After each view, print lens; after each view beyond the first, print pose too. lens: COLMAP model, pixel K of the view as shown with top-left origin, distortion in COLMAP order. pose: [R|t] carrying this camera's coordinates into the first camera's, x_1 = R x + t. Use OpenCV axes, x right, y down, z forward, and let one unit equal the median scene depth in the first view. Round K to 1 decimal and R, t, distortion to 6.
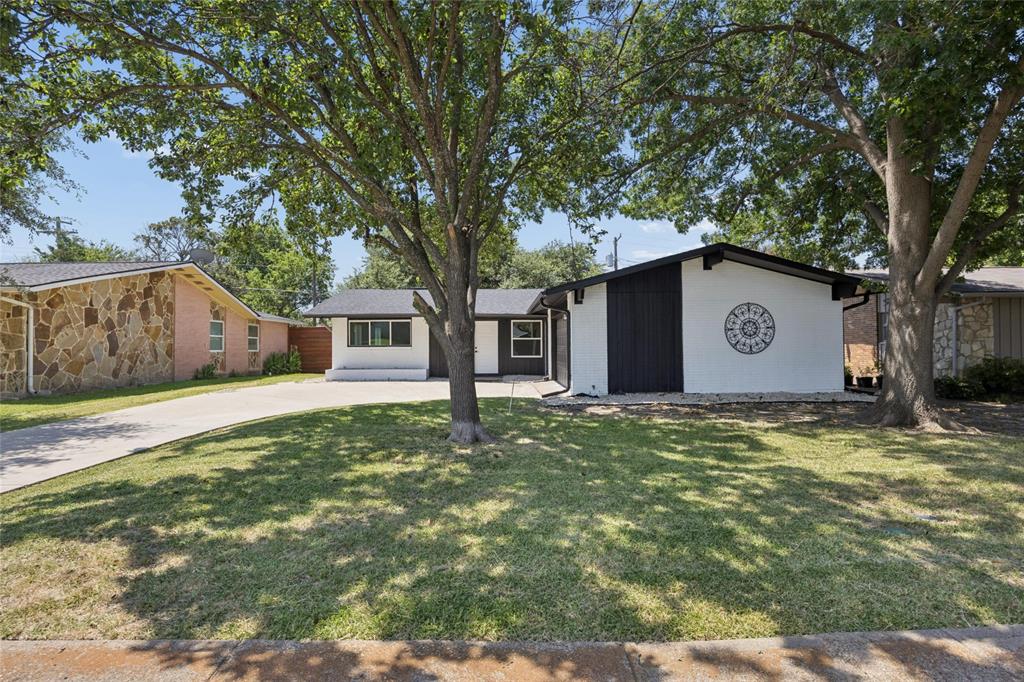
lens RADIAL K [[529.3, 0, 512.0], [0, 529.3, 341.0], [0, 0, 1]] dist [-0.000457, -0.000140]
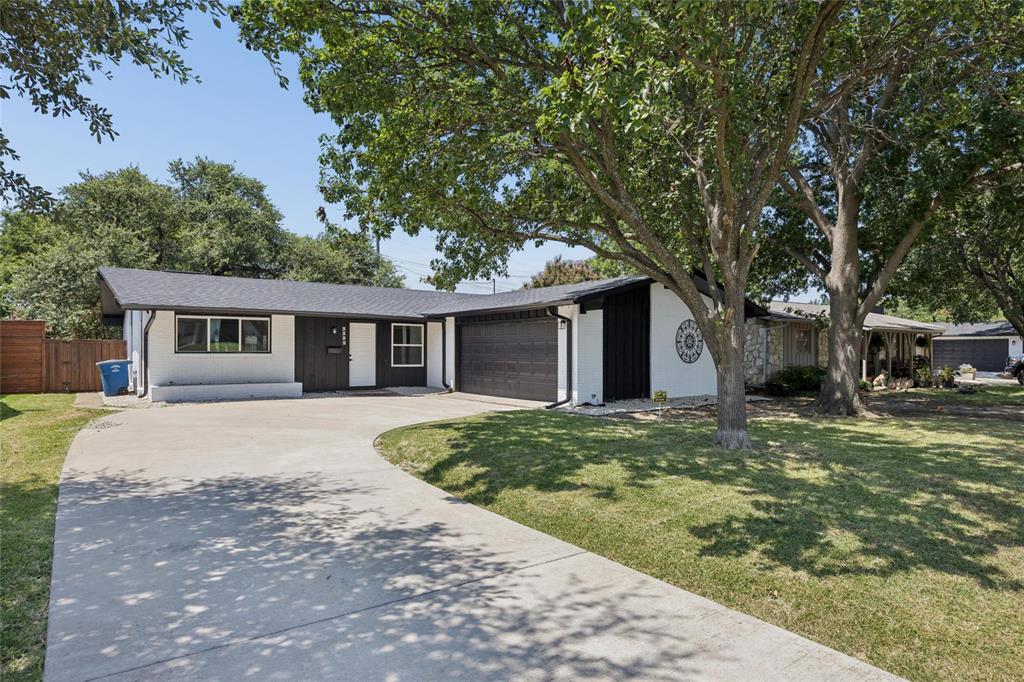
lens RADIAL K [[606.8, 0, 512.0], [0, 606.8, 341.0], [0, 0, 1]] dist [0.041030, 0.000107]
pose [[0.813731, 0.019369, 0.580919, -0.563440], [-0.015126, 0.999812, -0.012149, -0.002329], [-0.581045, 0.001099, 0.813871, 0.113100]]
